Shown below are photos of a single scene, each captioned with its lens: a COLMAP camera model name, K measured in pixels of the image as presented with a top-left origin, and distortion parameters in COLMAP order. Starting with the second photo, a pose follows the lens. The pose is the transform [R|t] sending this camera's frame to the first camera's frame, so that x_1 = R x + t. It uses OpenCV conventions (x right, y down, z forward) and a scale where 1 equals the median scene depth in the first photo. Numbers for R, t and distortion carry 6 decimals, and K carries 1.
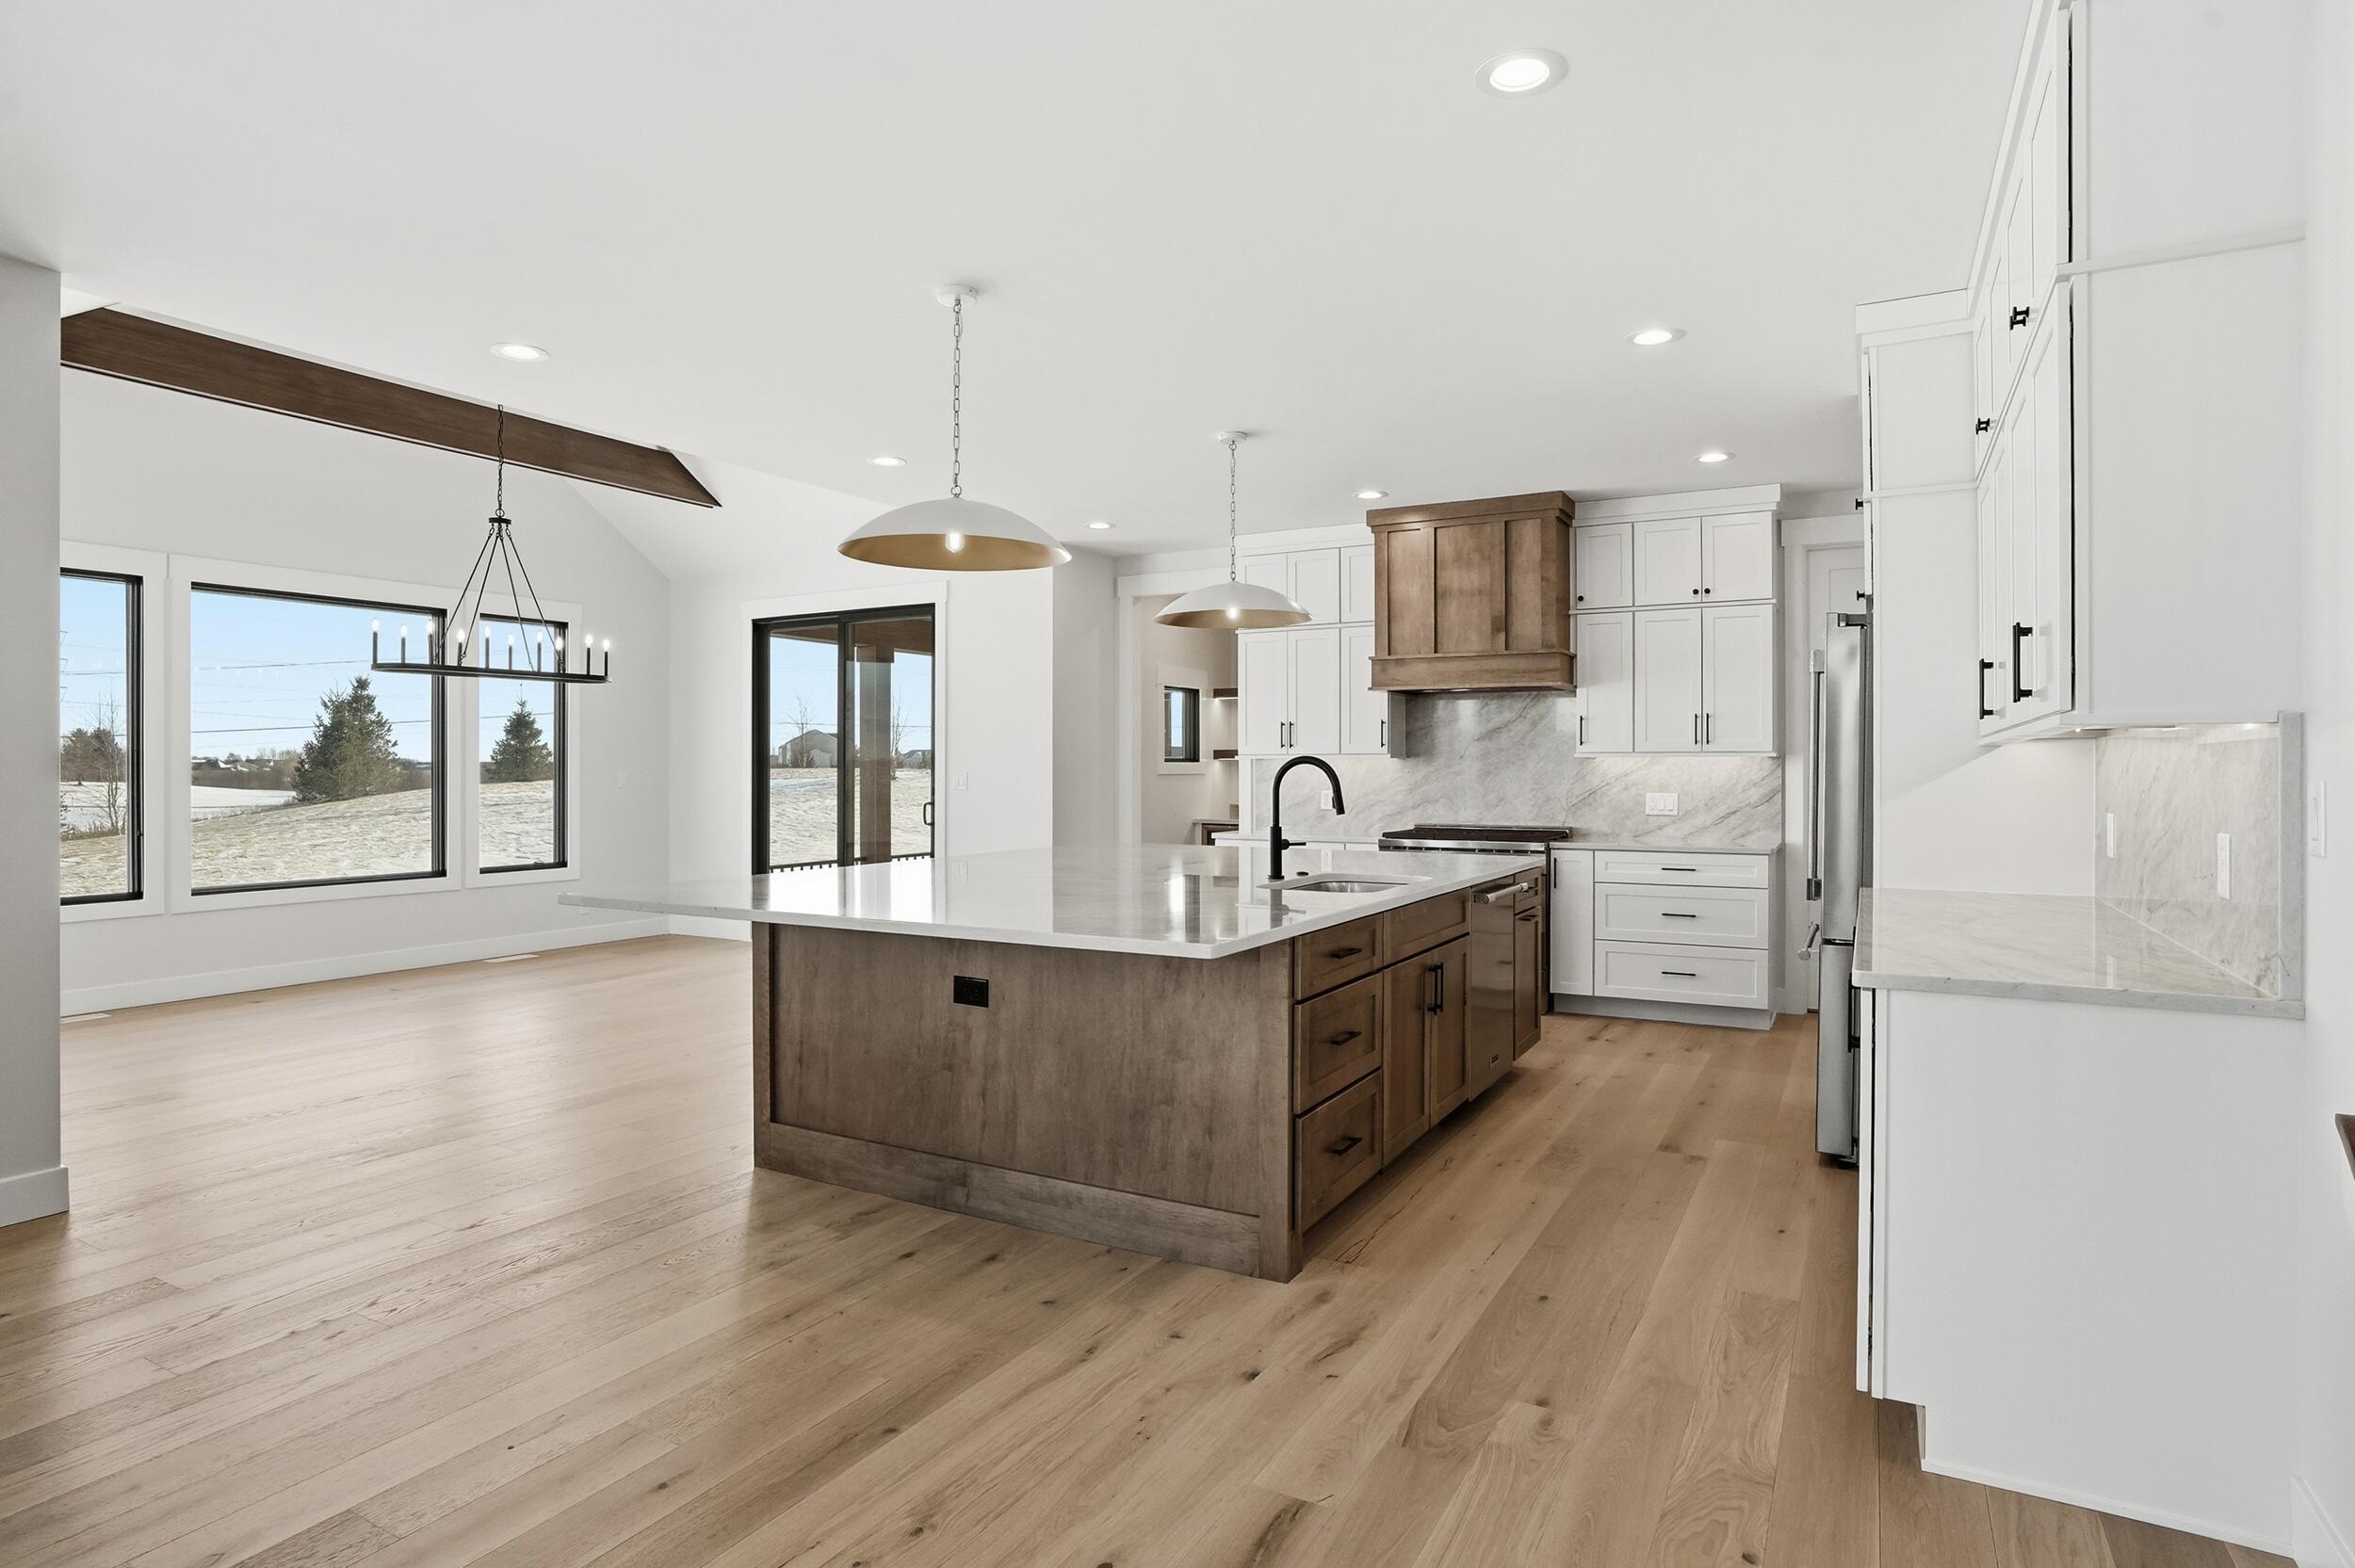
lens RADIAL K [[1230.0, 0, 1181.2], [0, 1230.0, 773.6], [0, 0, 1]] dist [-0.055299, 0.027942]
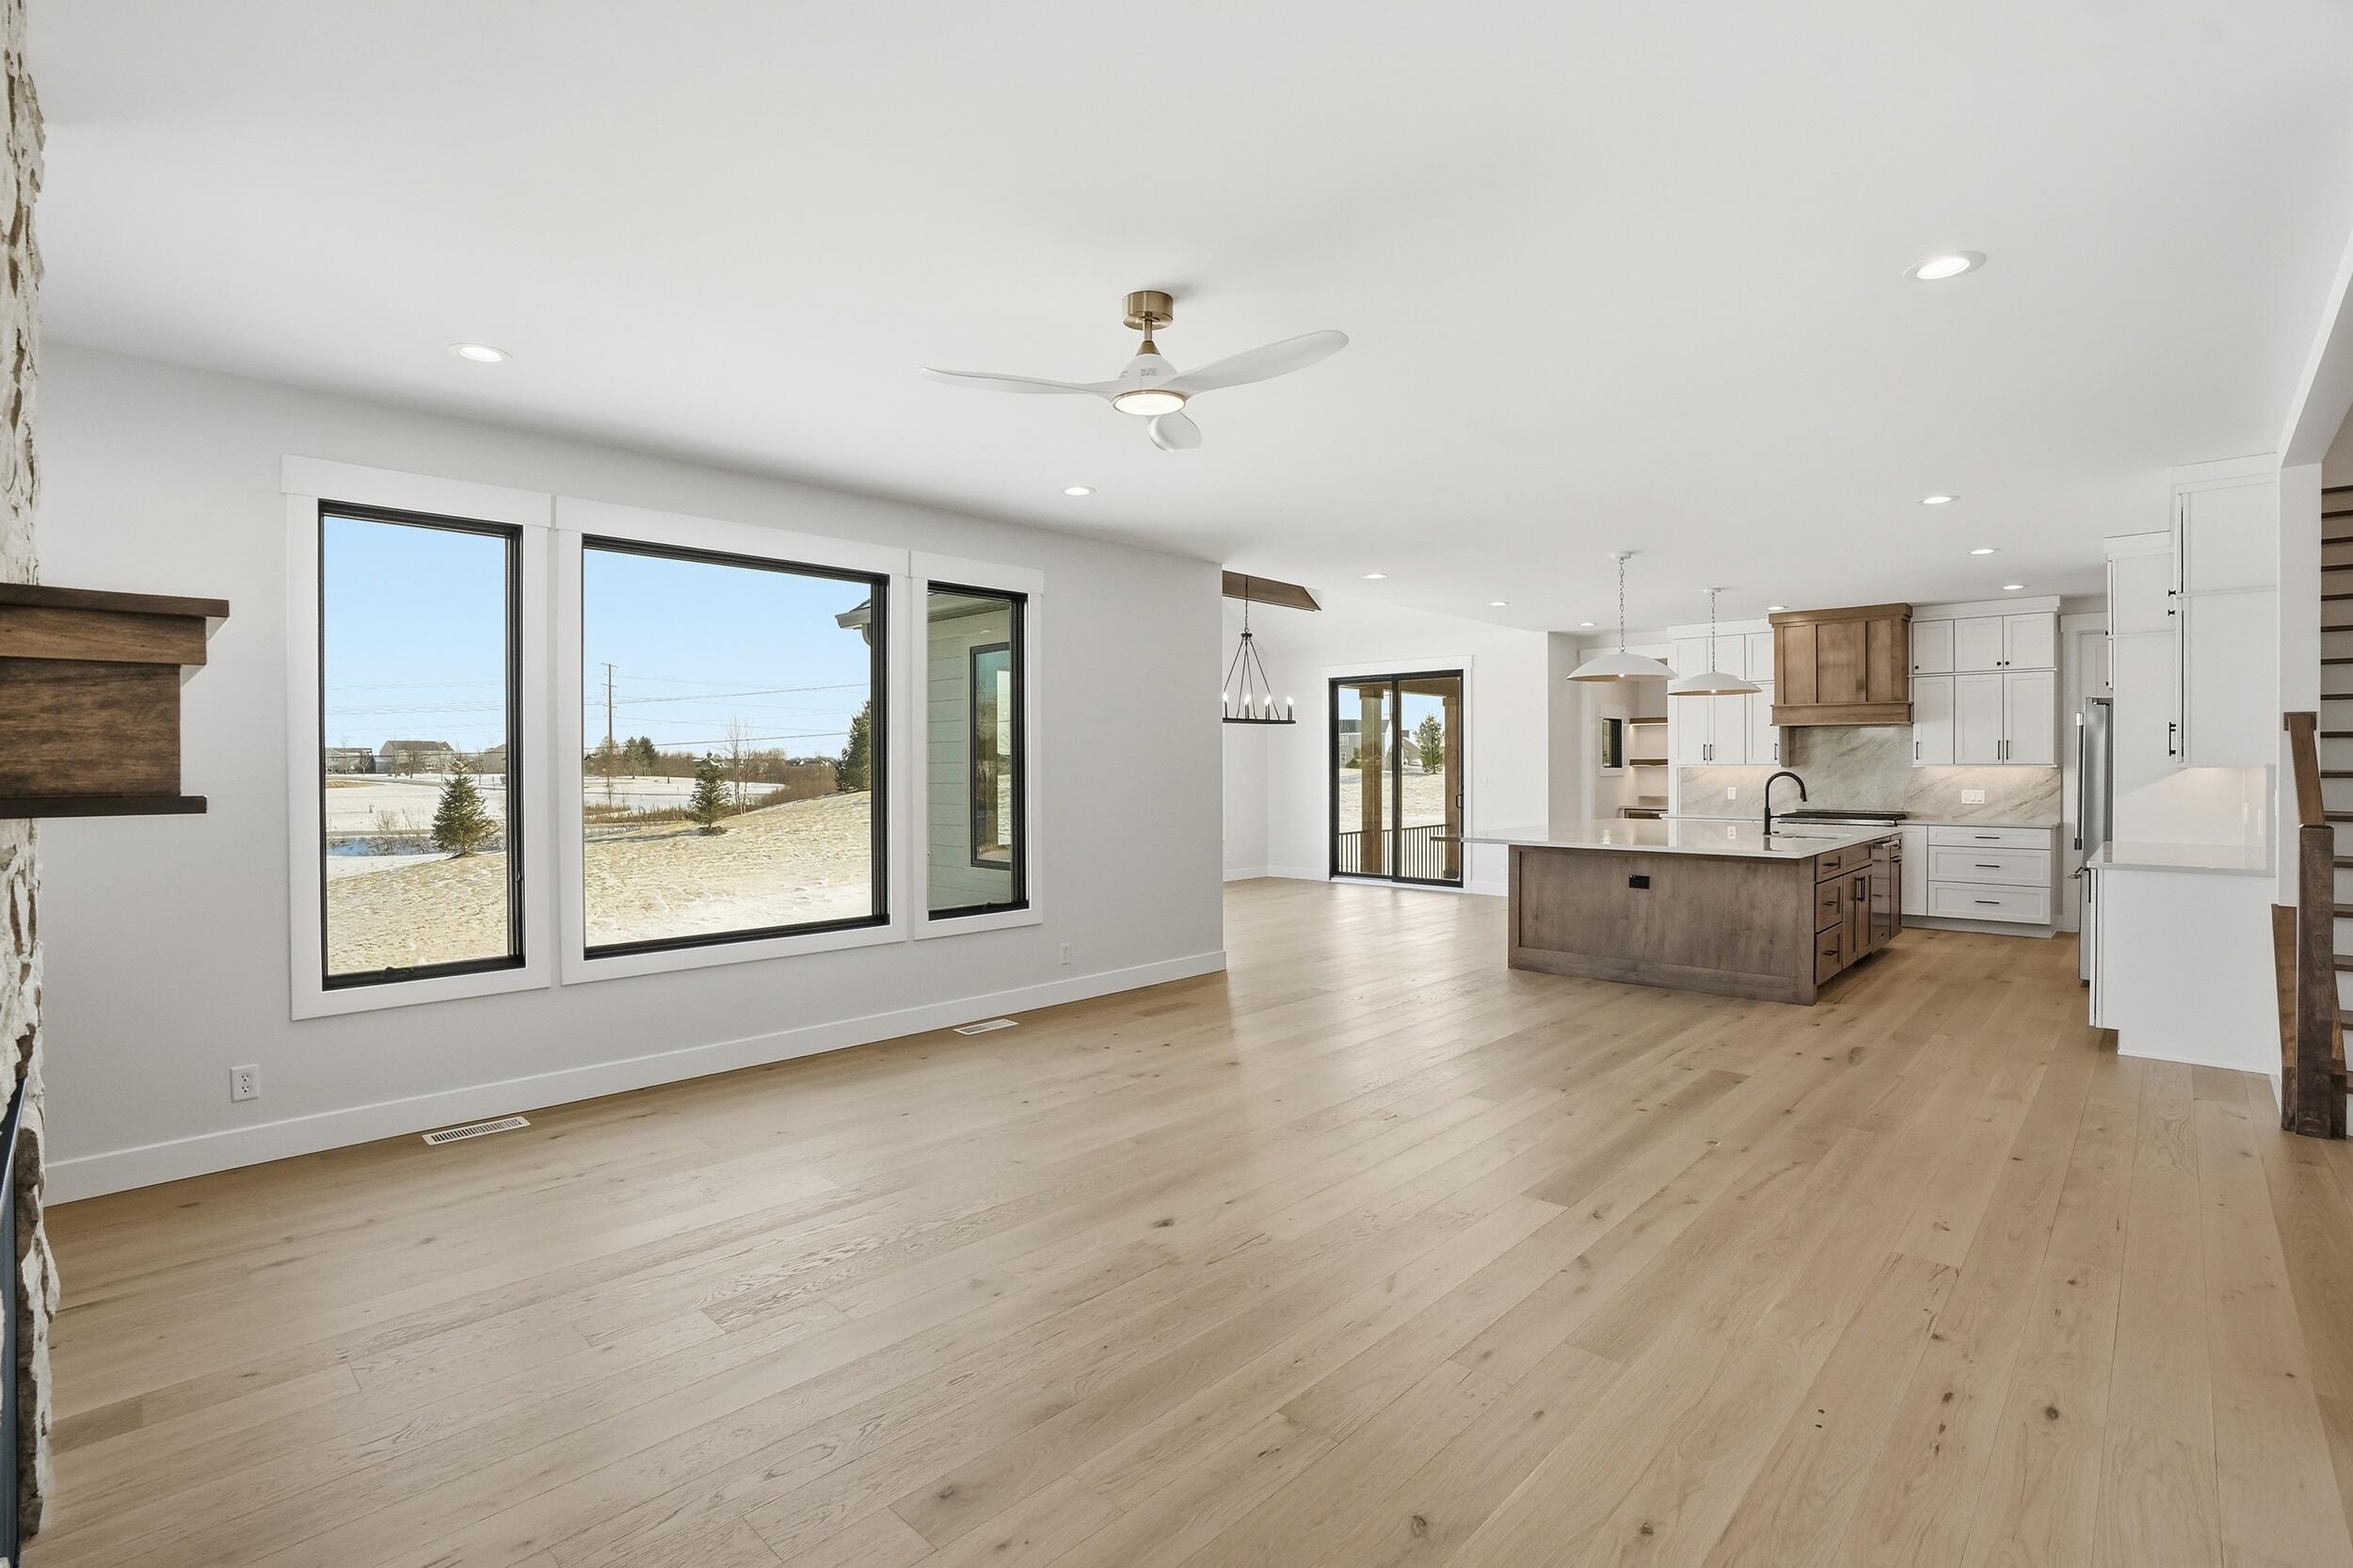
lens RADIAL K [[1083.8, 0, 1169.4], [0, 1083.8, 774.8], [0, 0, 1]] dist [-0.072435, 0.026589]
pose [[0.968143, -0.001229, -0.250396, -0.293837], [0.002861, 0.999977, 0.006154, -0.016131], [0.250382, -0.006674, 0.968124, -0.612988]]
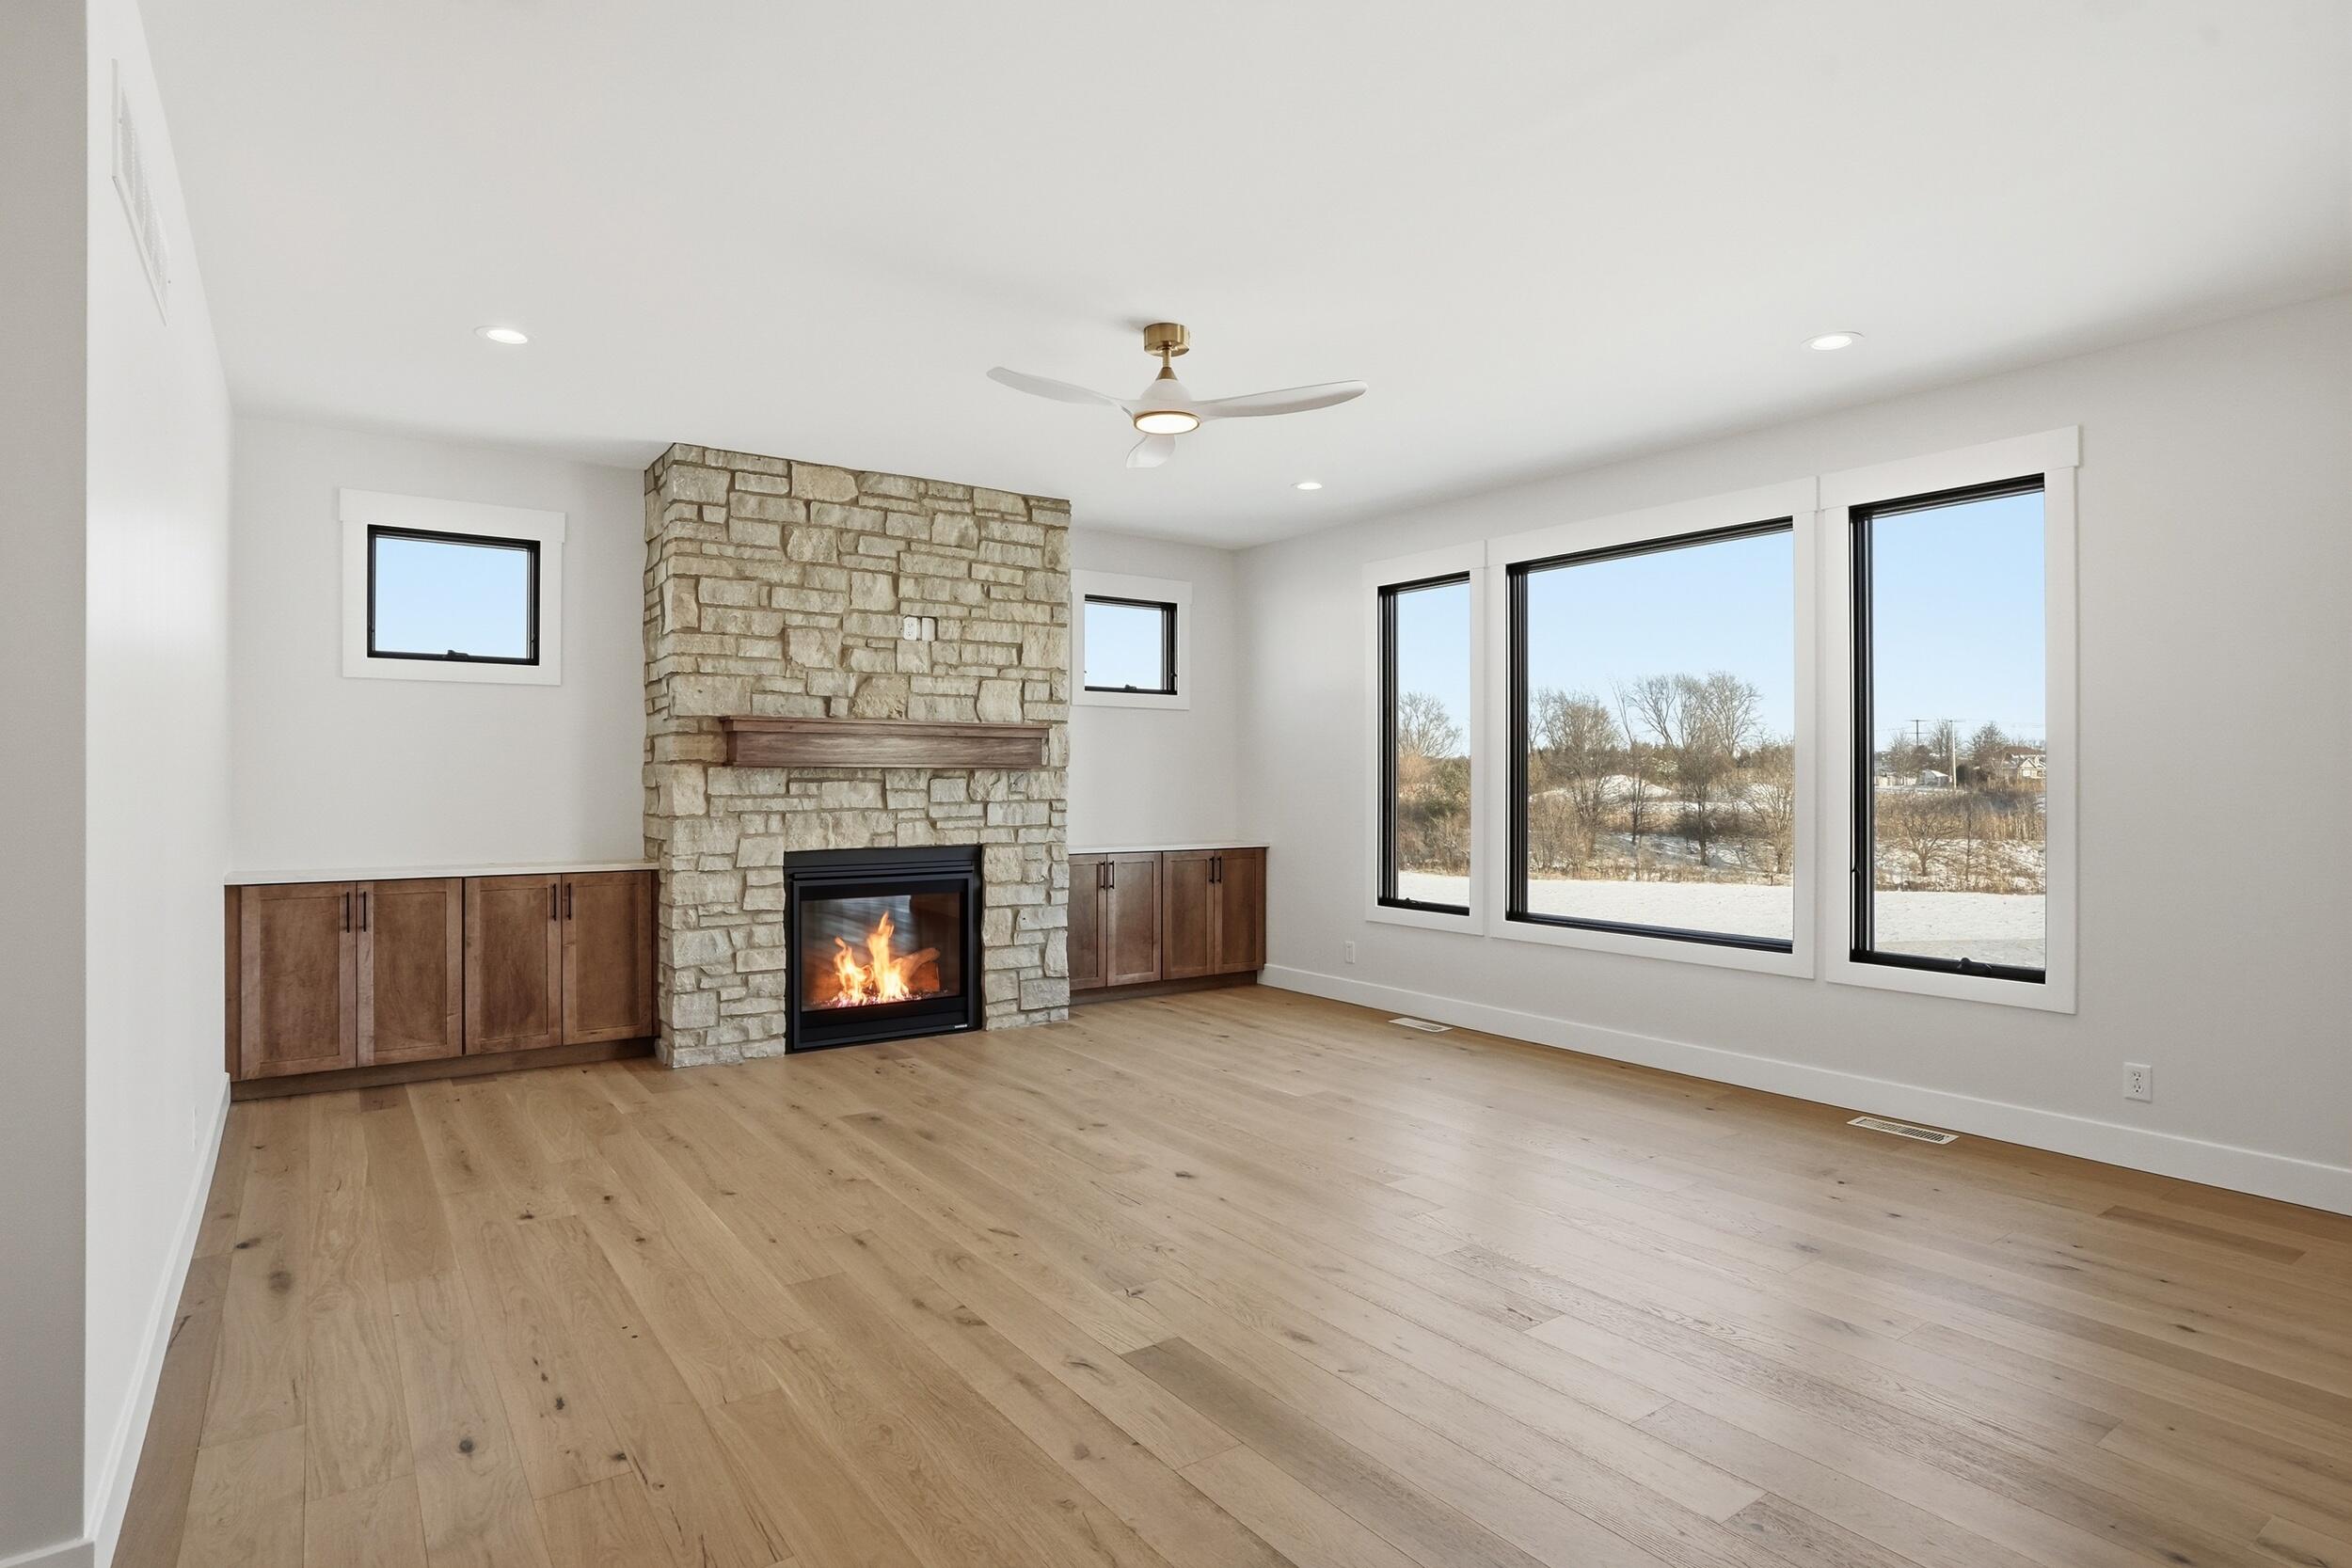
lens RADIAL K [[1228.4, 0, 1179.7], [0, 1228.4, 773.6], [0, 0, 1]] dist [-0.055299, 0.027942]
pose [[-0.415990, -0.004579, -0.909358, 0.189343], [-0.005836, 0.999980, -0.002365, -0.000868], [0.909350, 0.004323, -0.416008, 0.213851]]
